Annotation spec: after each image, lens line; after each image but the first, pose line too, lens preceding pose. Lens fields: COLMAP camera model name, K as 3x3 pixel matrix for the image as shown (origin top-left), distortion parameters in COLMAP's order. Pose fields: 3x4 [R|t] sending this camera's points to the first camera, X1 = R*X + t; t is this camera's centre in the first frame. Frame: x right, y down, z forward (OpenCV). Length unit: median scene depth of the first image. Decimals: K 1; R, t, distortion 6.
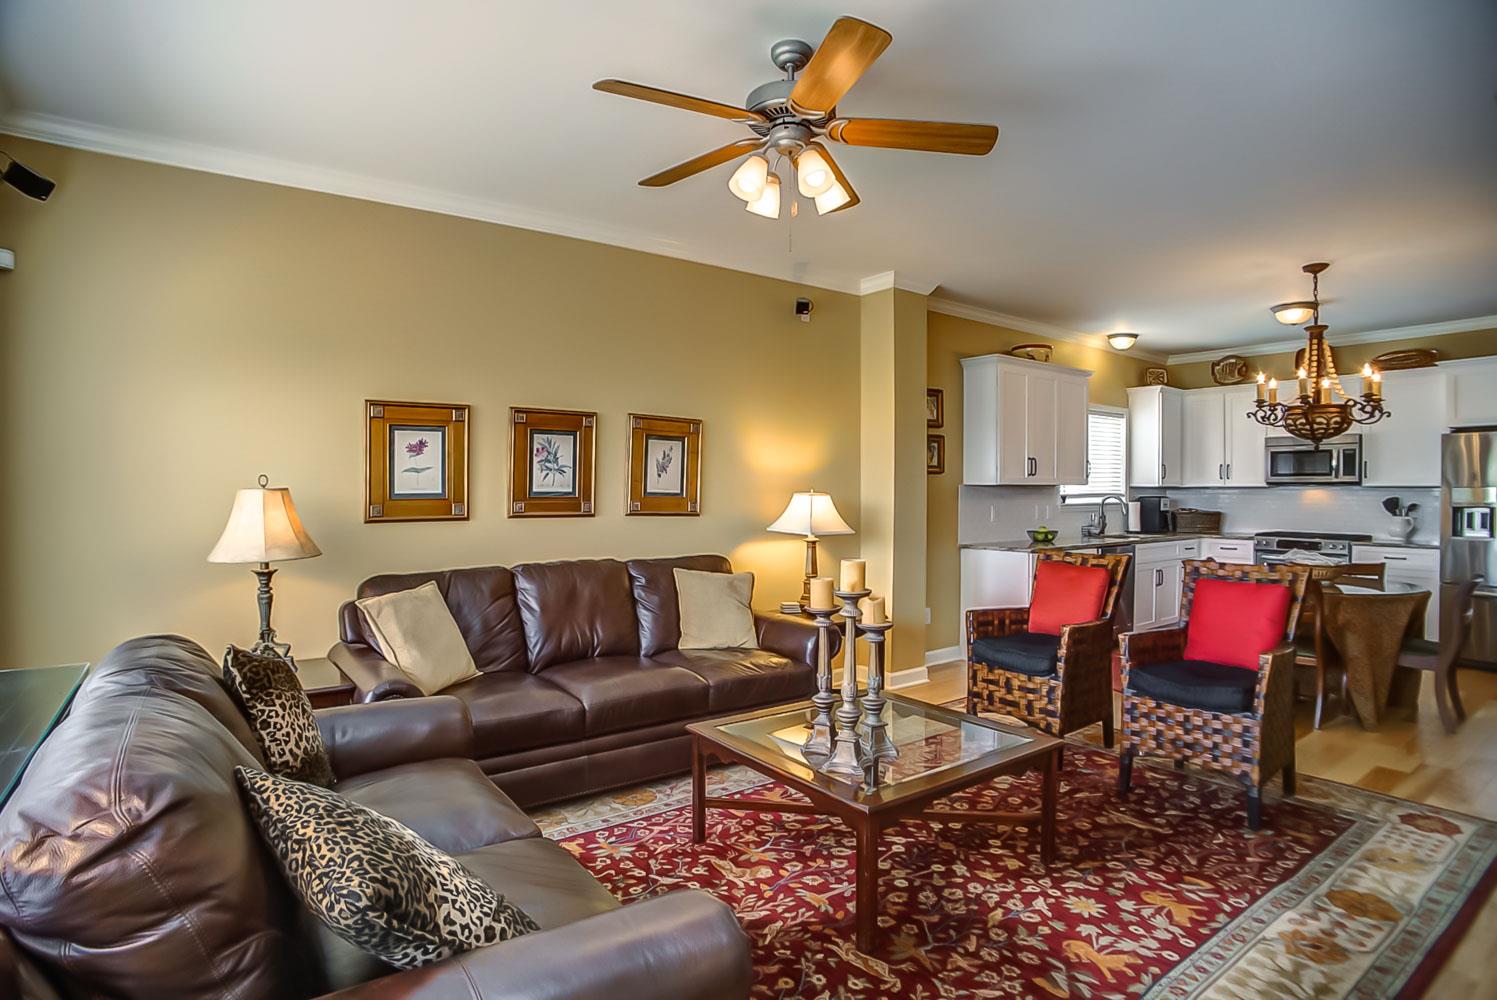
lens RADIAL K [[776.4, 0, 750.2], [0, 776.4, 485.5], [0, 0, 1]] dist [-0.059300, -0.000597]
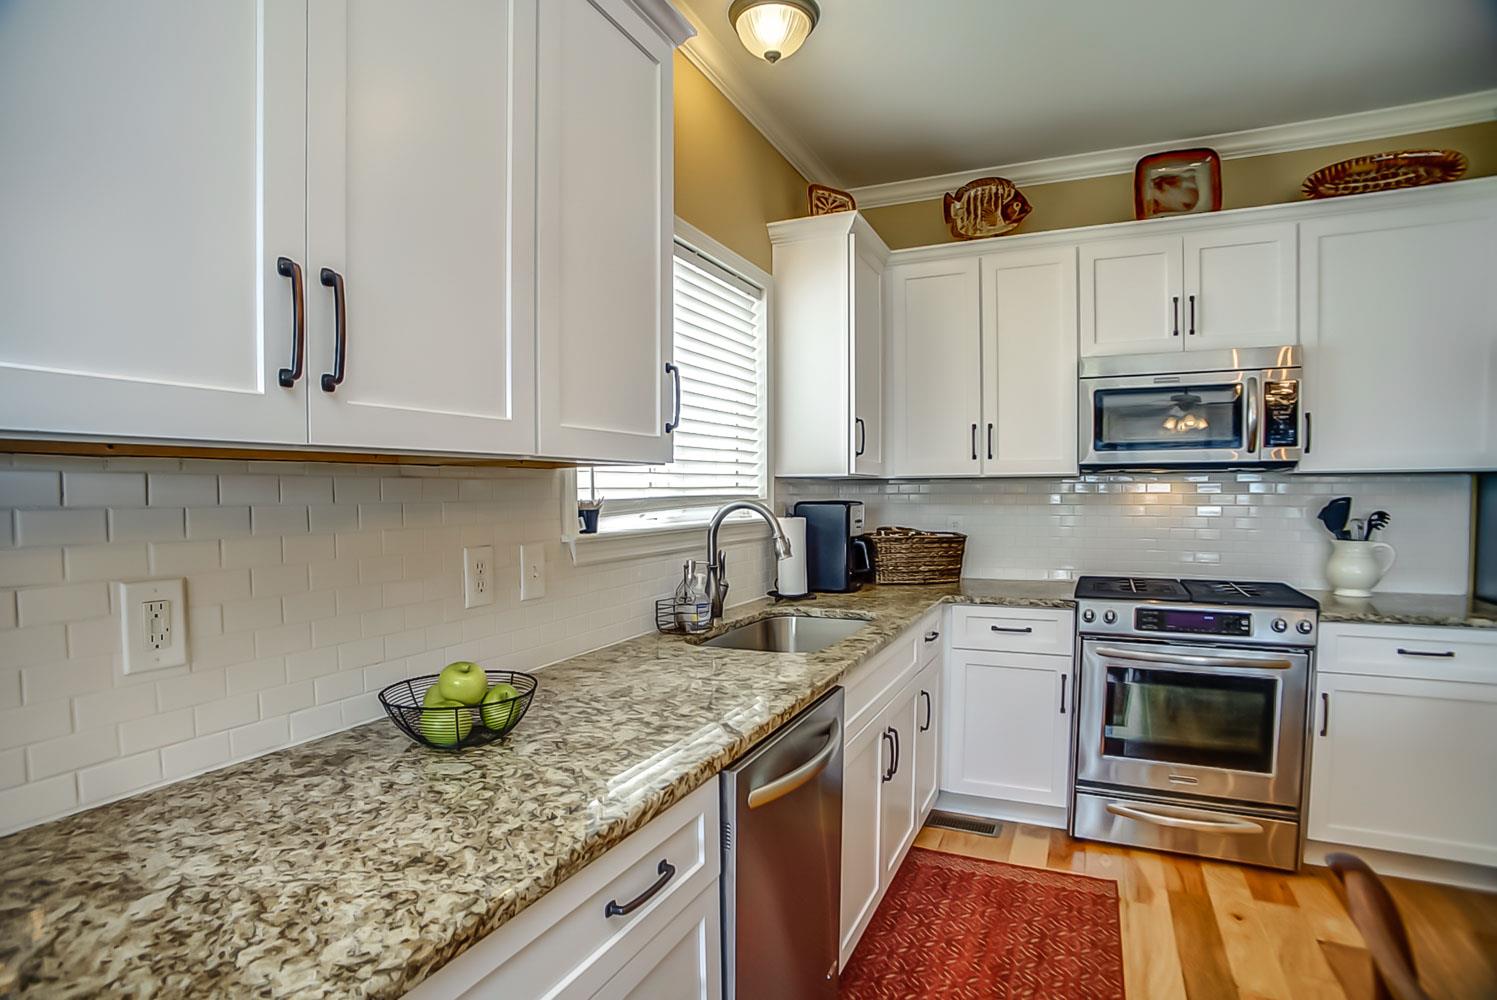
lens RADIAL K [[776.4, 0, 752.2], [0, 776.4, 499.5], [0, 0, 1]] dist [-0.059300, -0.000597]
pose [[0.874852, -0.013602, 0.484199, 0.306242], [0.005775, 0.999827, 0.017653, 0.006195], [-0.484356, -0.012647, 0.874780, 0.689645]]
